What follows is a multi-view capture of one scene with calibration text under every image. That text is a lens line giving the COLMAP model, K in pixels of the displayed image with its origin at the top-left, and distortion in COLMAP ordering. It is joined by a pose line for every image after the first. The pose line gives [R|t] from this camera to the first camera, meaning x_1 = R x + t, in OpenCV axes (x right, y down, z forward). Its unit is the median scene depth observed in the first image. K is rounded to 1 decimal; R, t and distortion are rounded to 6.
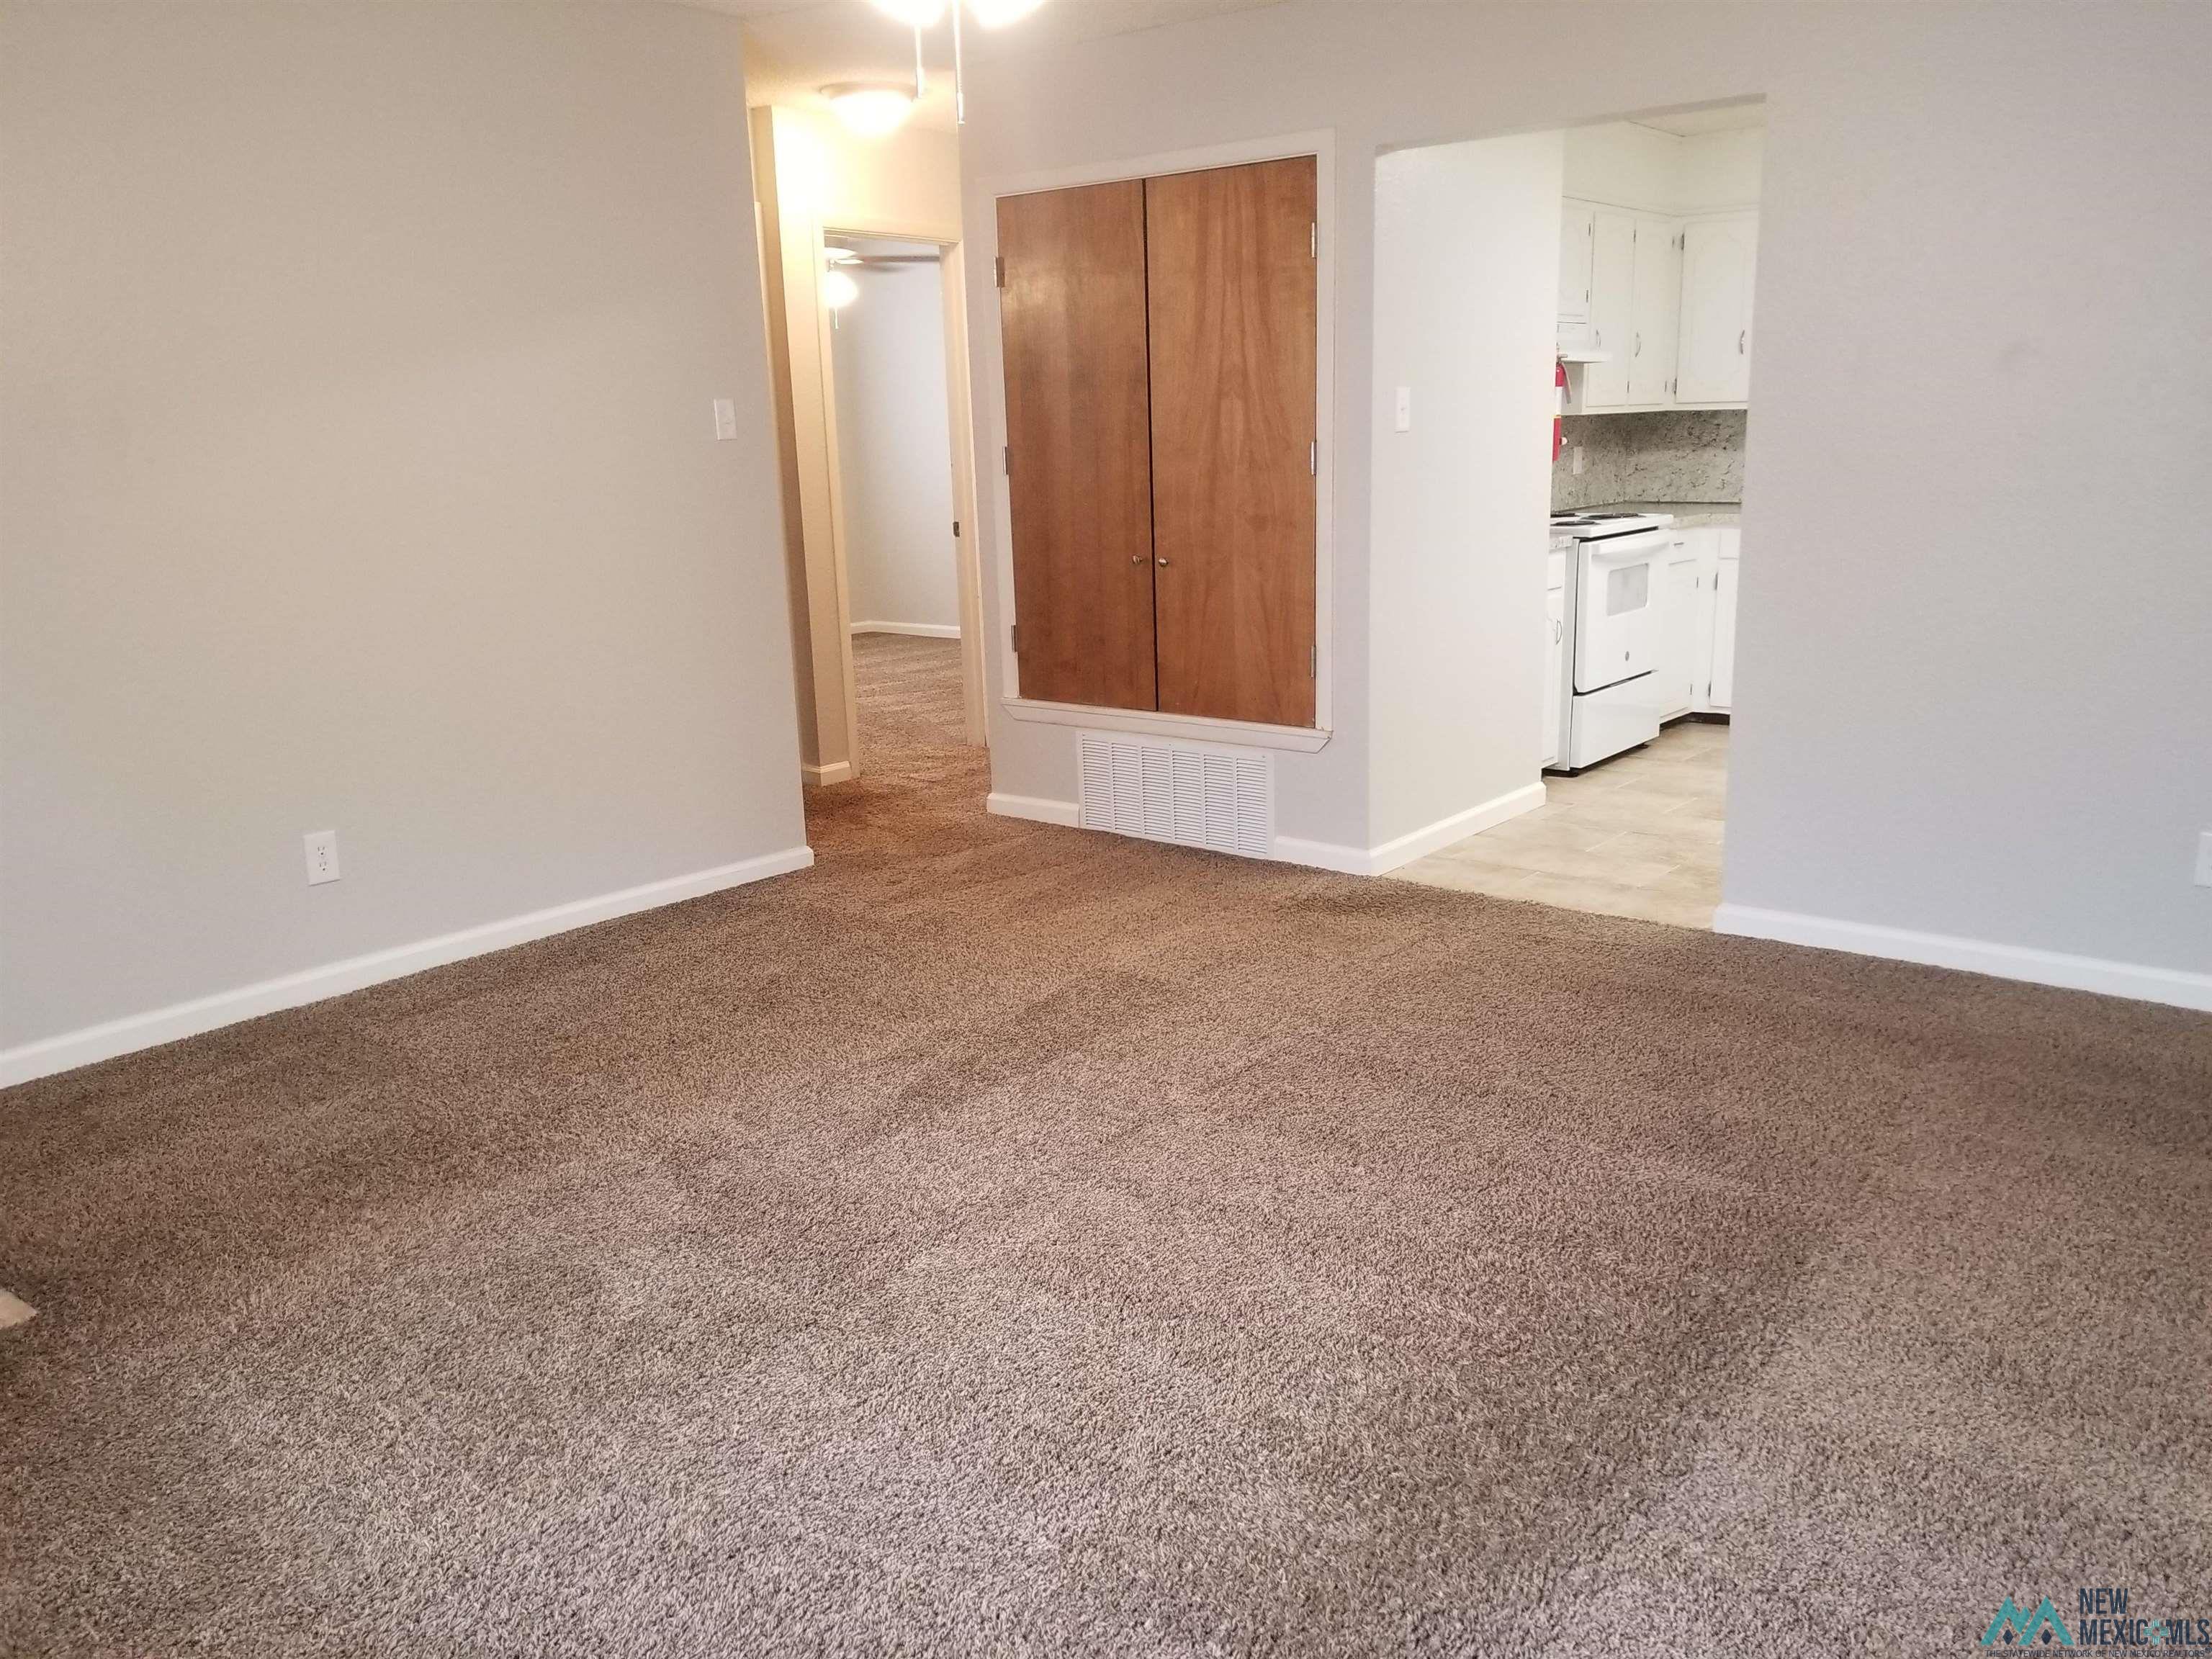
lens RADIAL K [[1721.1, 0, 1134.2], [0, 1721.1, 838.2], [0, 0, 1]] dist [0.133075, -0.276769]
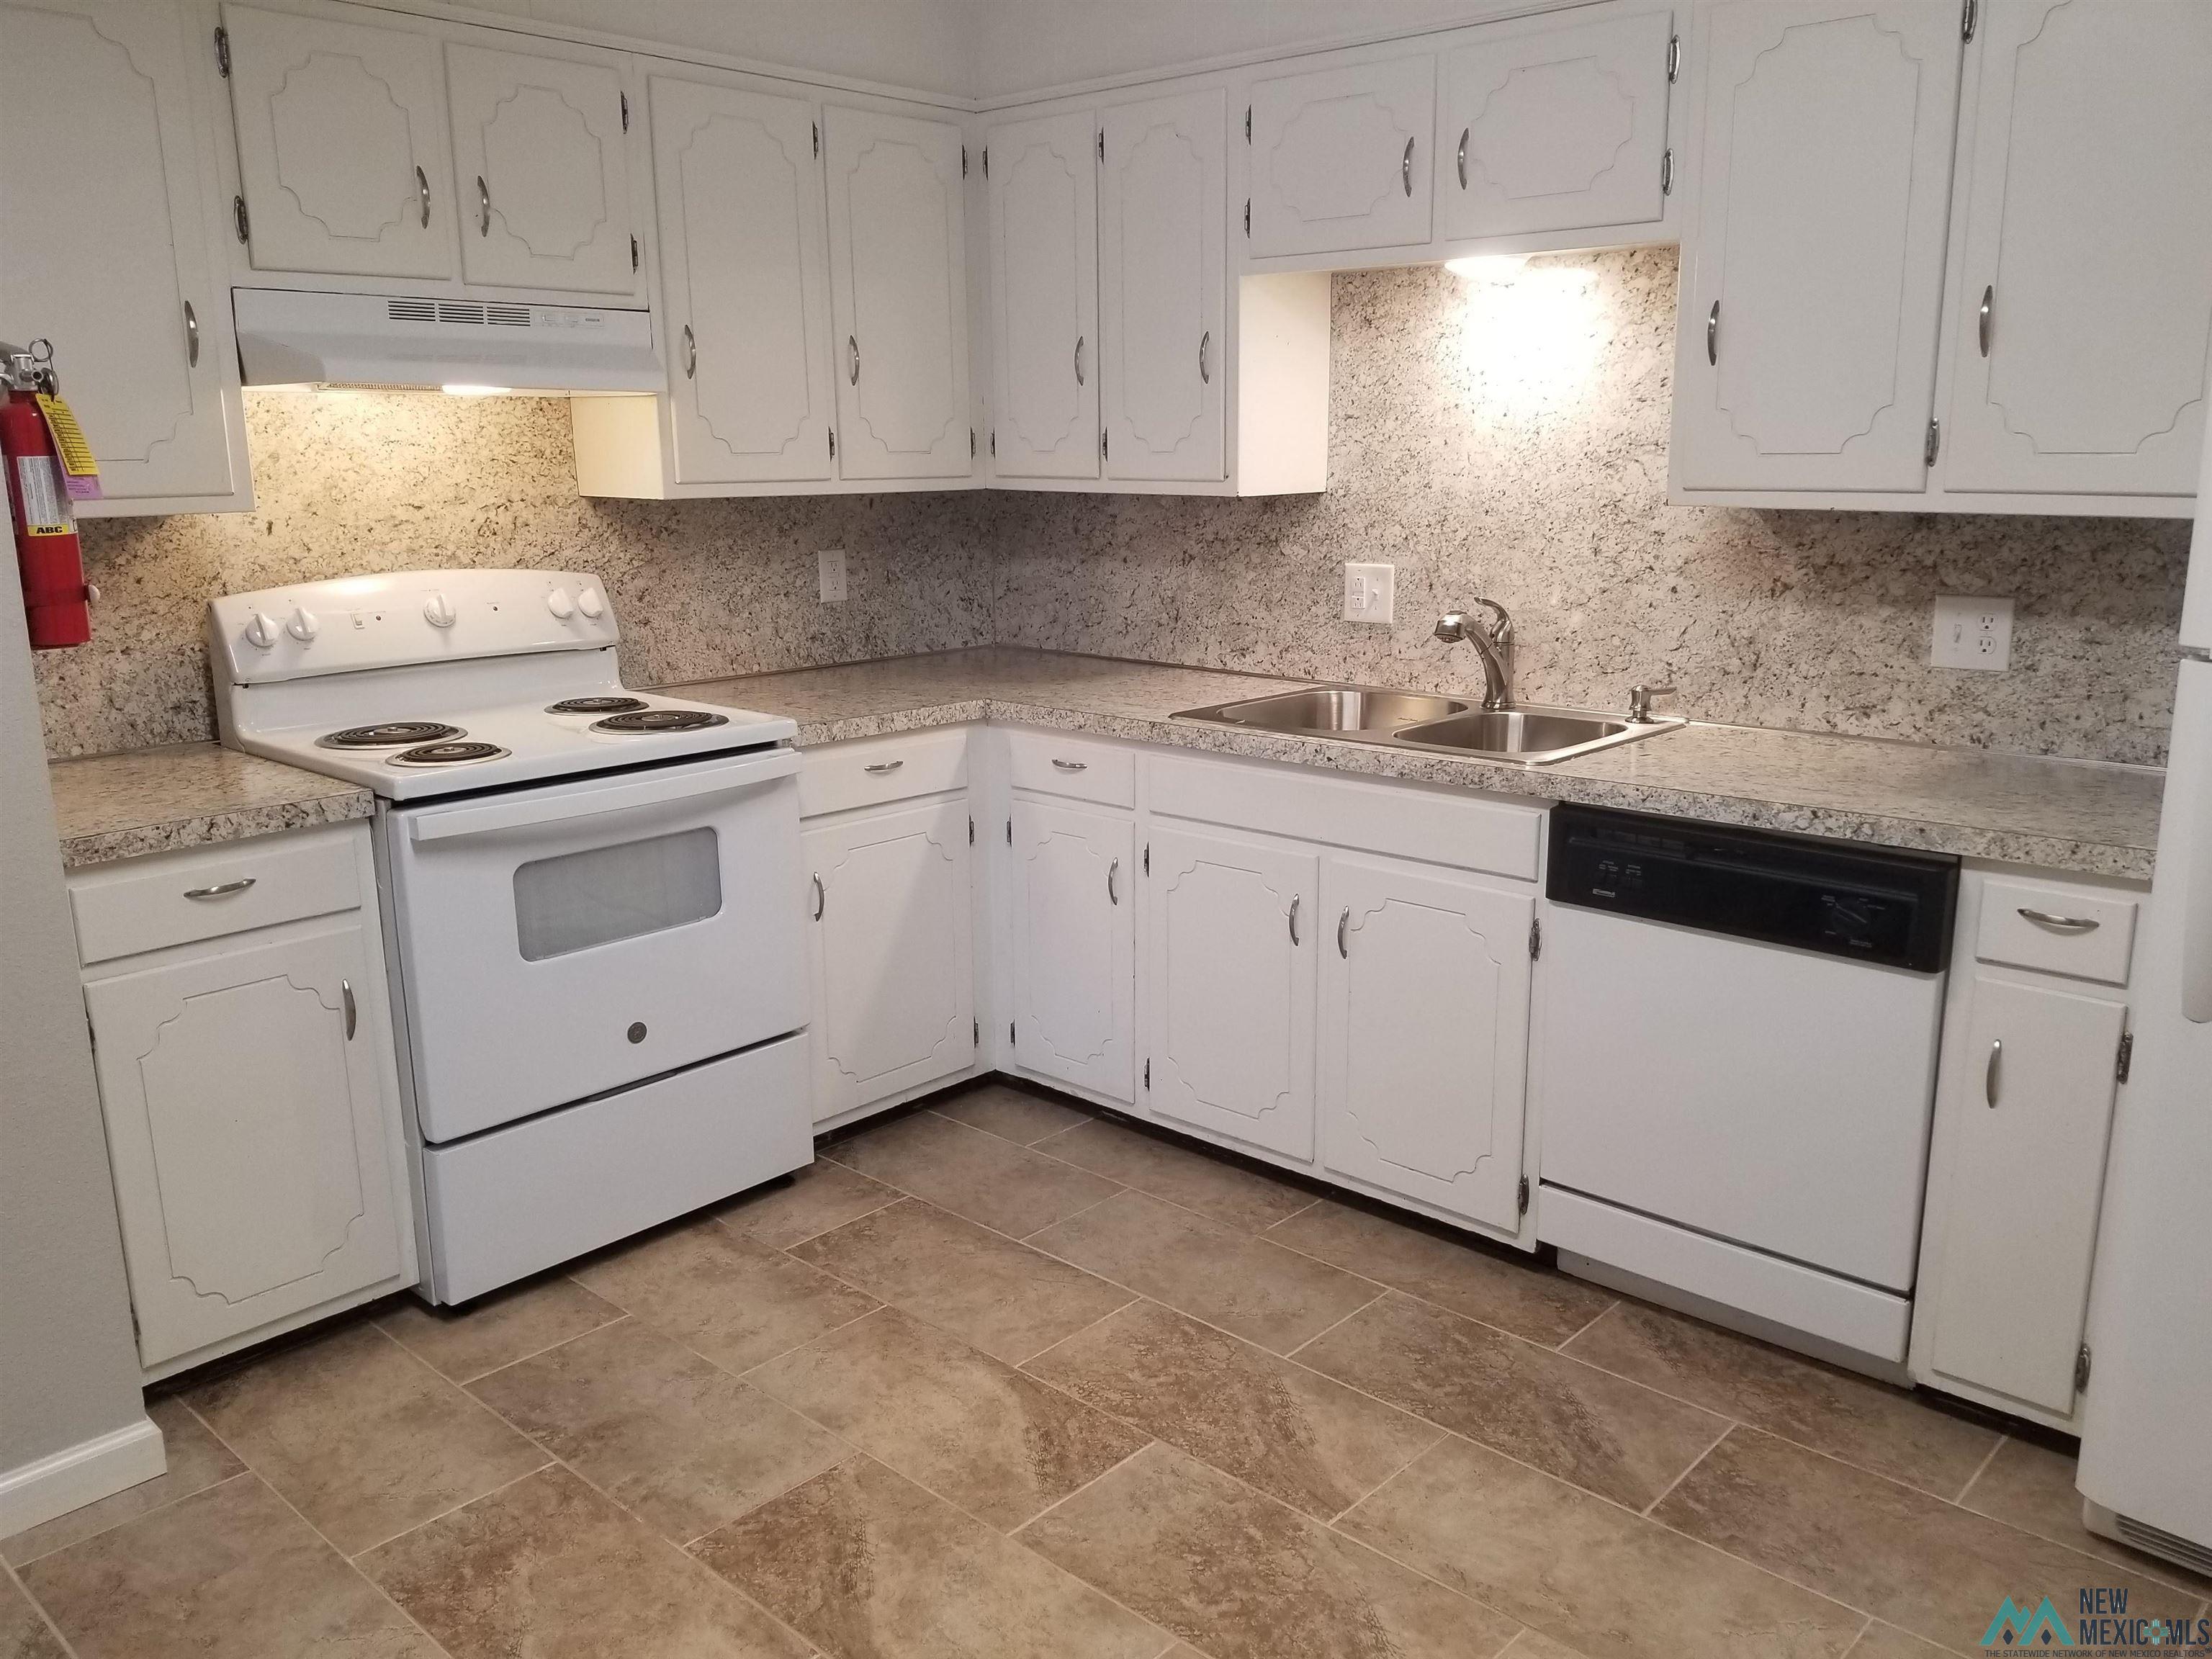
lens RADIAL K [[1721.1, 0, 1134.2], [0, 1721.1, 838.2], [0, 0, 1]] dist [0.133075, -0.276769]
pose [[0.997945, 0.030607, -0.056302, 0.383562], [-0.031137, 0.999478, -0.008566, -0.136540], [0.056011, 0.010302, 0.998377, 0.480949]]
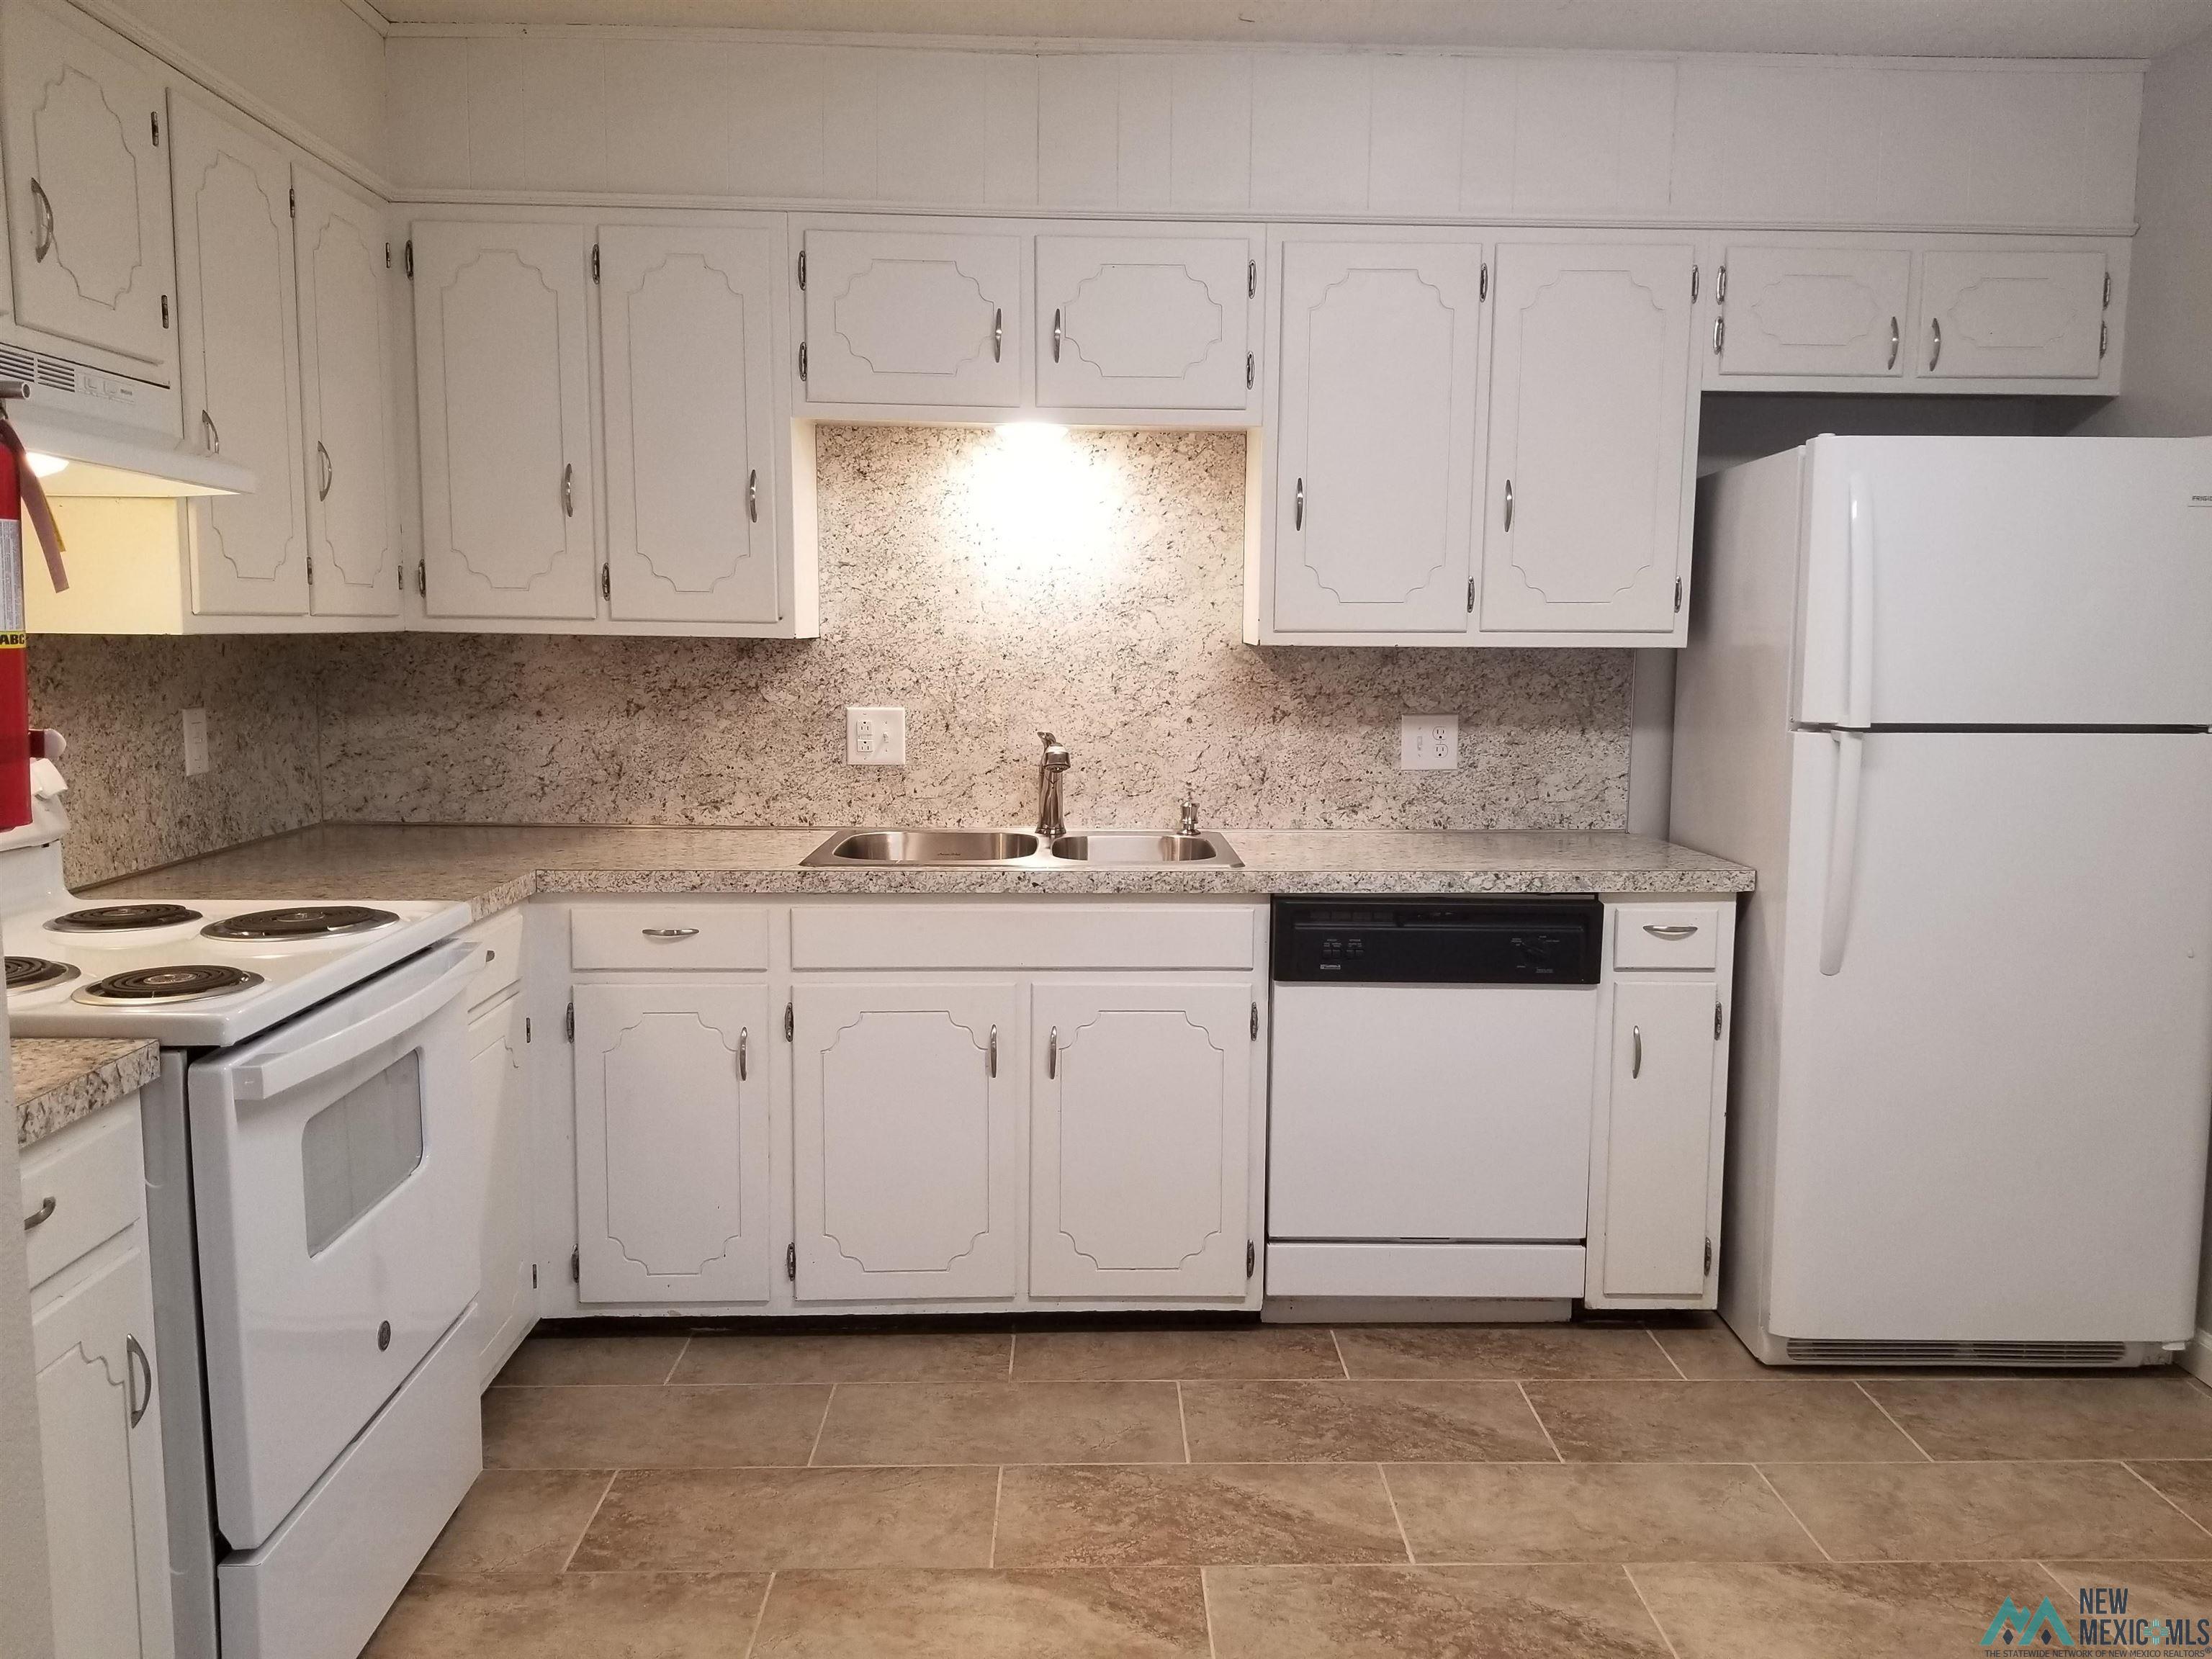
lens RADIAL K [[1721.1, 0, 1134.2], [0, 1721.1, 838.2], [0, 0, 1]] dist [0.133075, -0.276769]
pose [[0.759902, -0.048729, 0.648209, 0.156275], [0.127535, 0.988982, -0.075164, -0.136793], [-0.637404, 0.139786, 0.757744, 0.555560]]
